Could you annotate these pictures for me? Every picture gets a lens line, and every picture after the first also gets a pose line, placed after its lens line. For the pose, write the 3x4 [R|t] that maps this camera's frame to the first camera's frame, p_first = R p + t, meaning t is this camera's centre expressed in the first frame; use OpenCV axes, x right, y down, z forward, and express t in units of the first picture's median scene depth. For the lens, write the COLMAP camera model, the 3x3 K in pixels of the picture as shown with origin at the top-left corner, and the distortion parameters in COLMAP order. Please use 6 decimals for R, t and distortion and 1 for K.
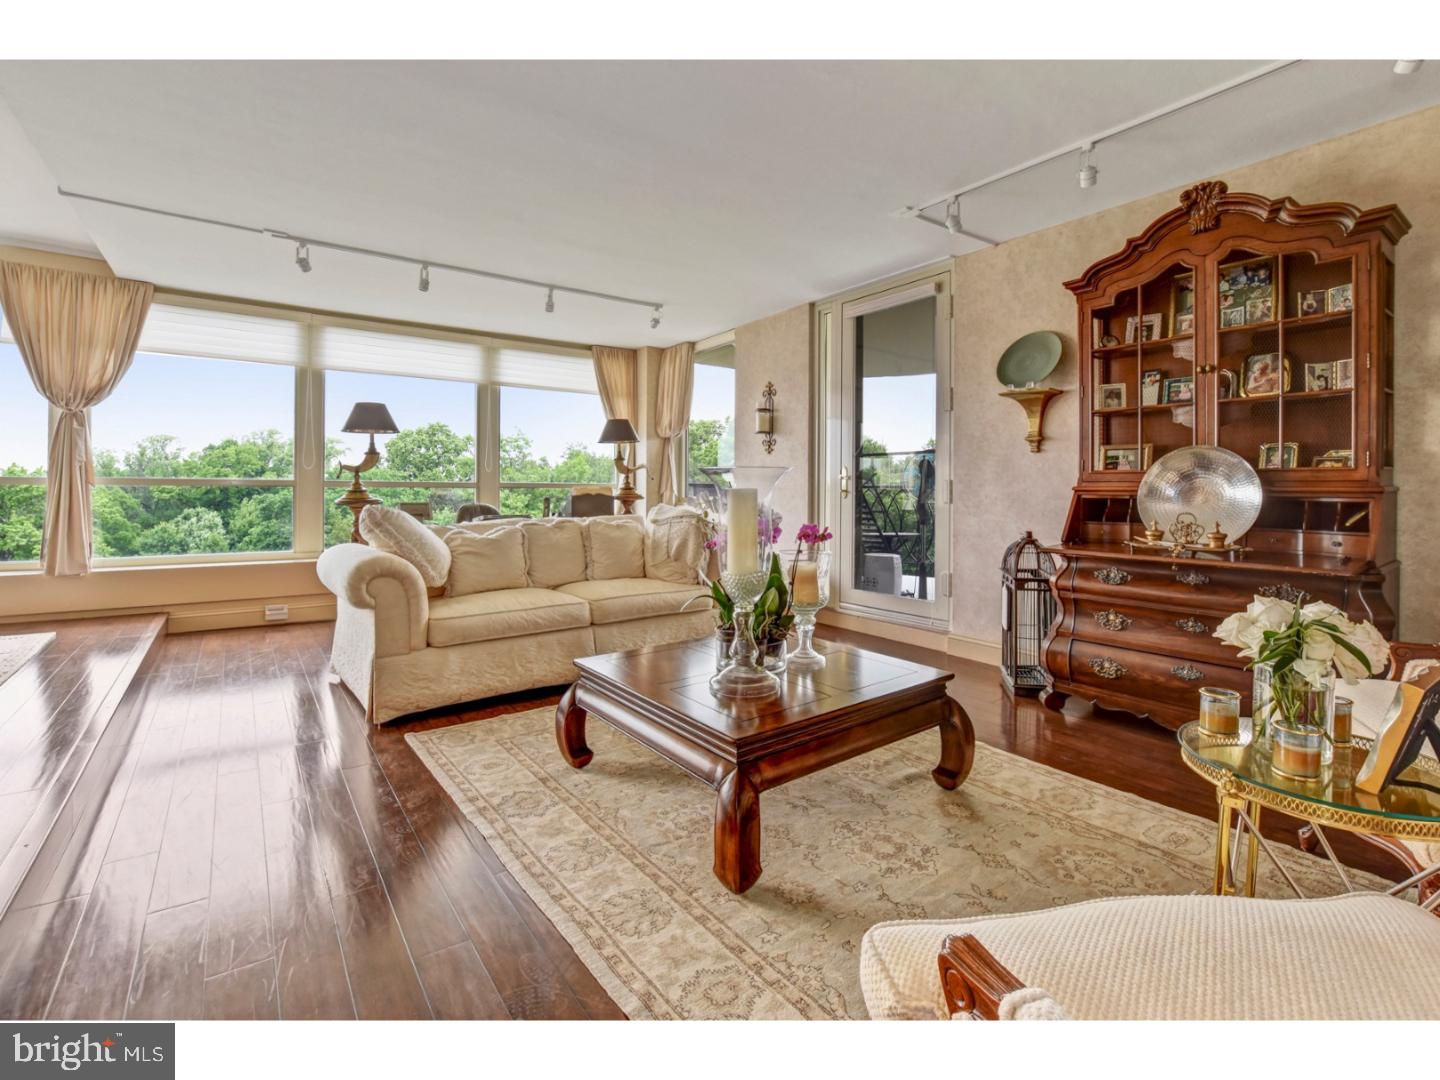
lens RADIAL K [[665.2, 0, 716.7], [0, 665.2, 490.7], [0, 0, 1]] dist [-0.013953, 0.000318]
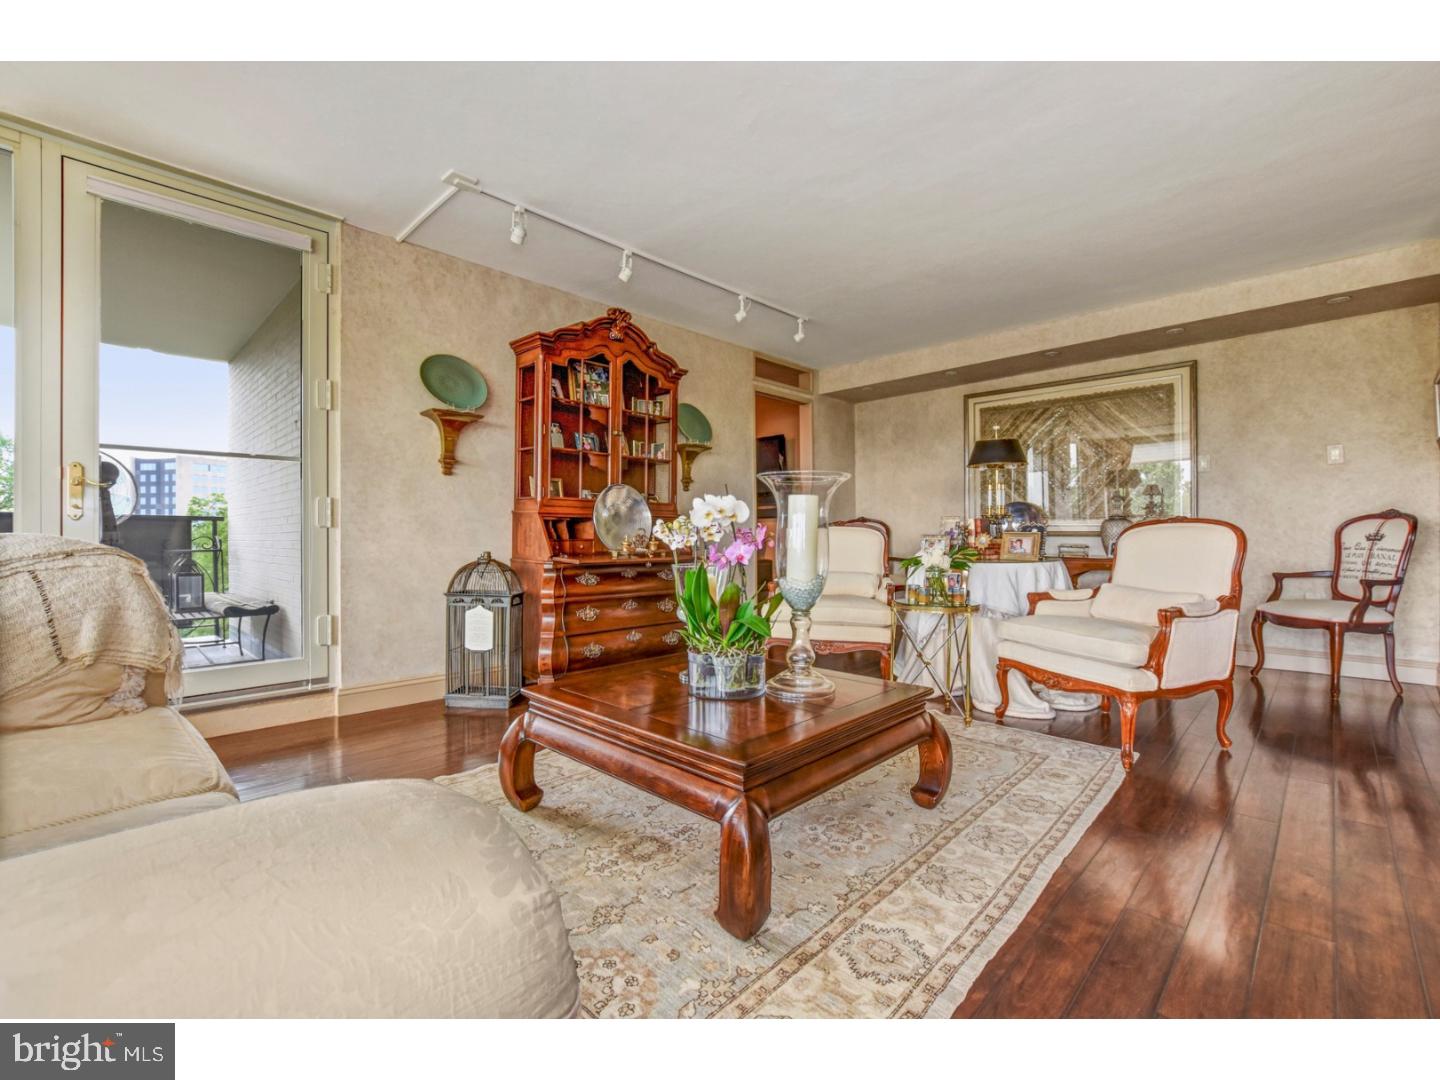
lens RADIAL K [[626.6, 0, 721.1], [0, 626.6, 532.4], [0, 0, 1]] dist [-0.027988, 0.000126]
pose [[-0.167947, 0.003714, 0.985789, -0.424570], [-0.002021, 0.999990, -0.004112, 0.027664], [-0.985794, -0.002683, -0.167938, 0.618867]]
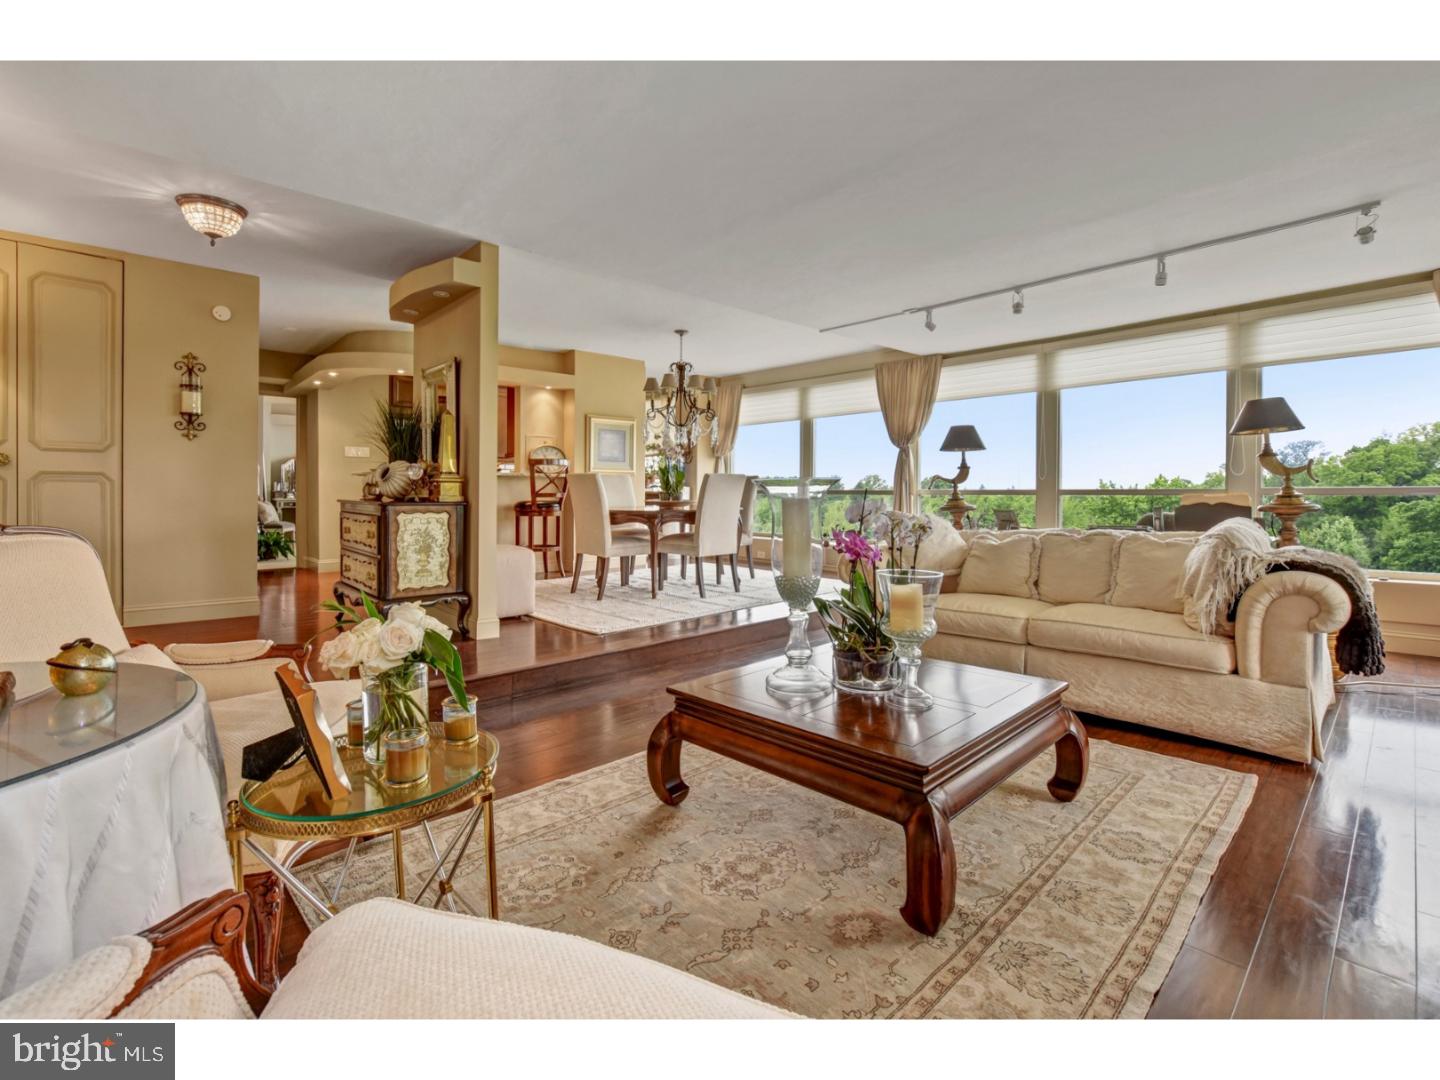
lens RADIAL K [[651.8, 0, 717.3], [0, 651.8, 501.2], [0, 0, 1]] dist [-0.019734, 0.003535]
pose [[0.120847, 0.004701, -0.992660, 0.514984], [0.002114, 0.999985, 0.004993, -0.002553], [0.992669, -0.002702, 0.120835, 0.363560]]
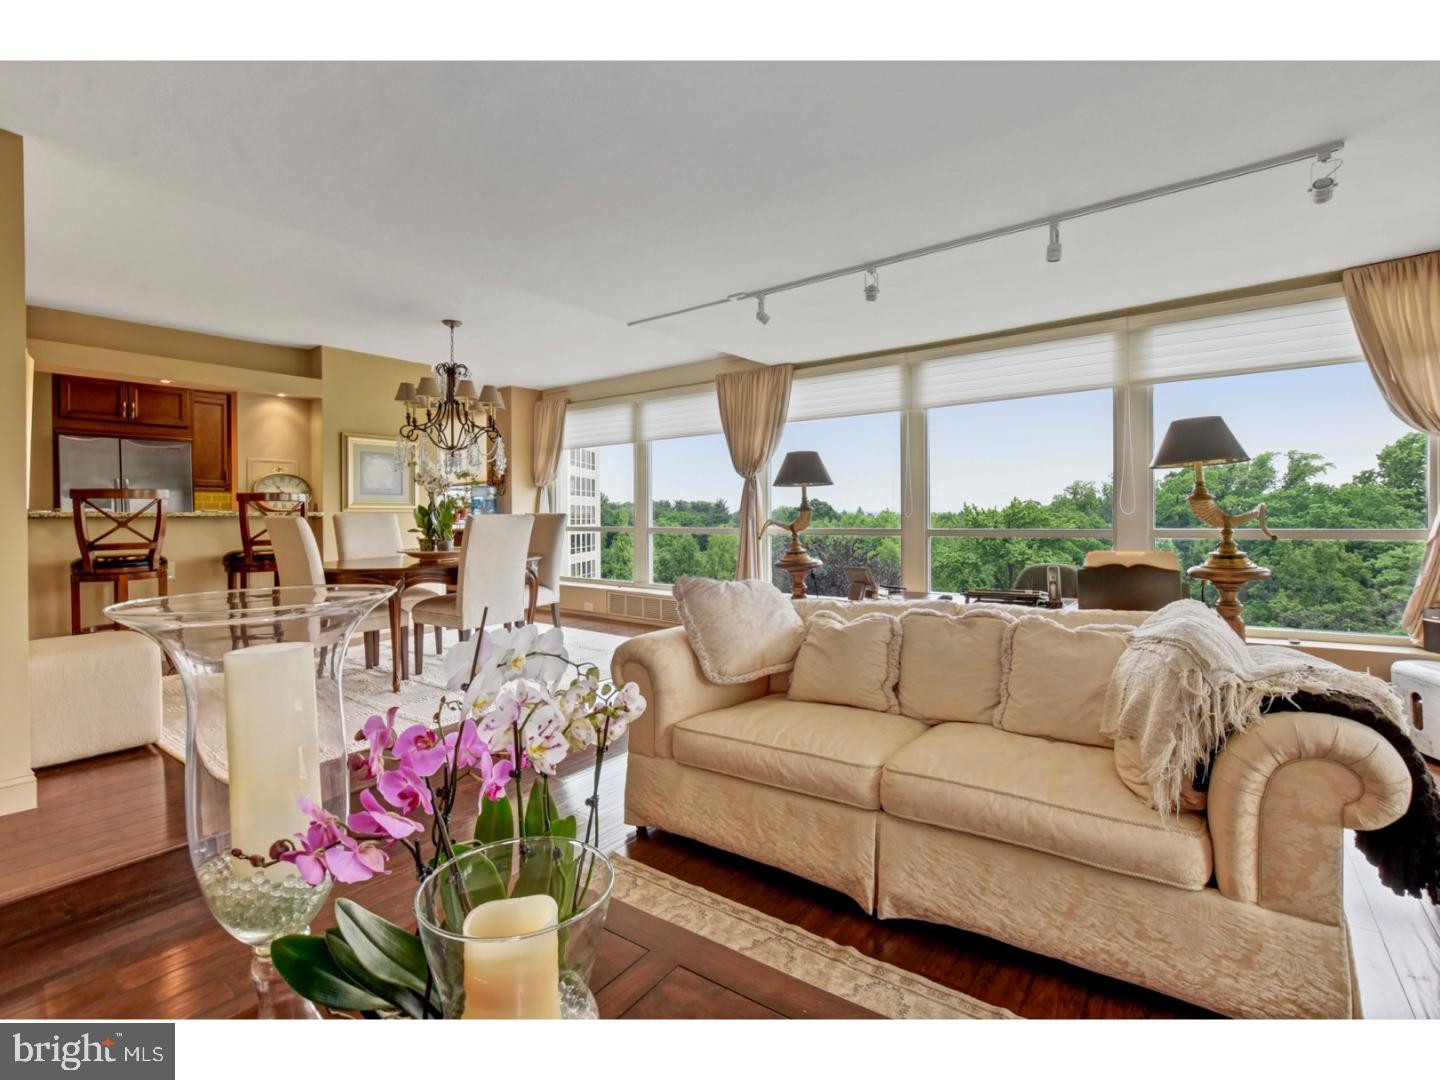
lens RADIAL K [[659.8, 0, 721.9], [0, 659.8, 522.7], [0, 0, 1]] dist [-0.021925, 0.005348]
pose [[0.297747, -0.001232, -0.954644, 0.241827], [0.012471, 0.999919, 0.002599, -0.037215], [0.954563, -0.012679, 0.297738, 0.555382]]
